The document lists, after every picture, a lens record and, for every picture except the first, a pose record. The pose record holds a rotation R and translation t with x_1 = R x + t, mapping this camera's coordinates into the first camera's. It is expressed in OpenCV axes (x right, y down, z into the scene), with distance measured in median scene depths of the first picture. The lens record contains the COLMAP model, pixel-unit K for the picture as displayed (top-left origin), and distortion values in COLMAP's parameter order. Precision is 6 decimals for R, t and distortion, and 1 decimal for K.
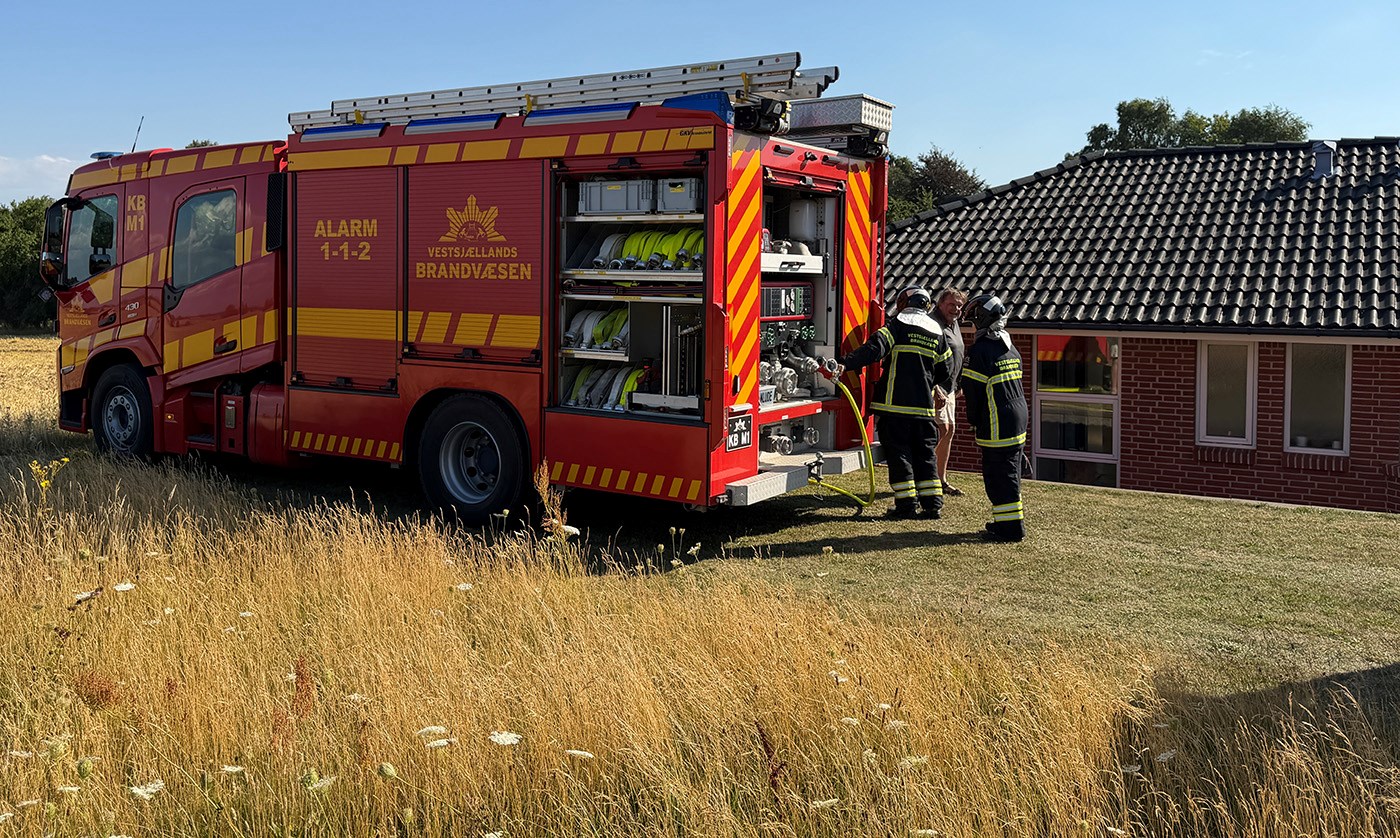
lens RADIAL K [[1147.5, 0, 700.5], [0, 1147.5, 330.2], [0, 0, 1]] dist [0.009263, 0.002478]
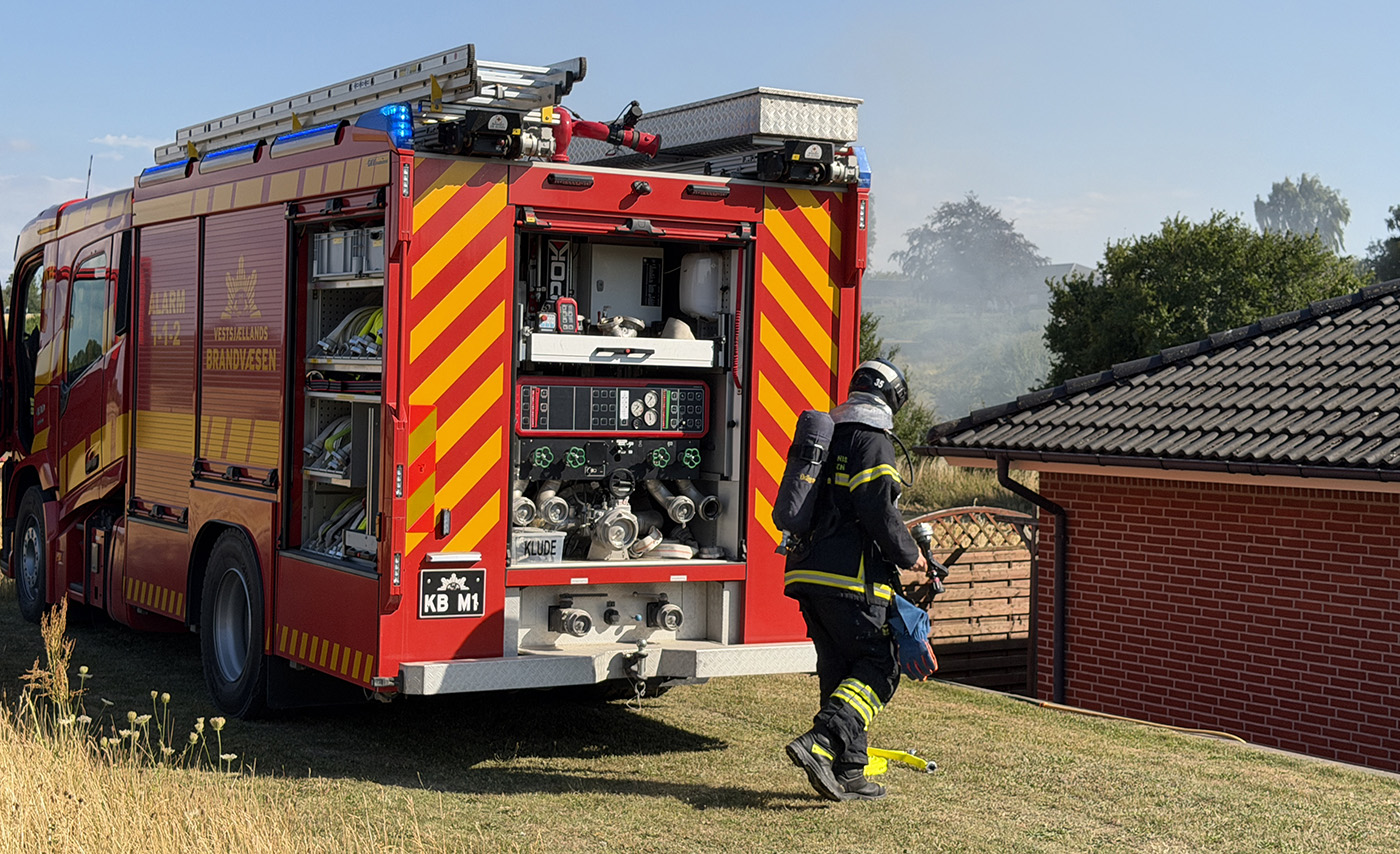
lens RADIAL K [[2157.1, 0, 703.3], [0, 2157.1, 423.8], [0, 0, 1]] dist [0.046033, 0.000000]
pose [[0.887428, 0.020098, -0.460508, 0.693287], [-0.037110, 0.998921, -0.027918, 0.016611], [0.459450, 0.041865, 0.887216, -0.075397]]
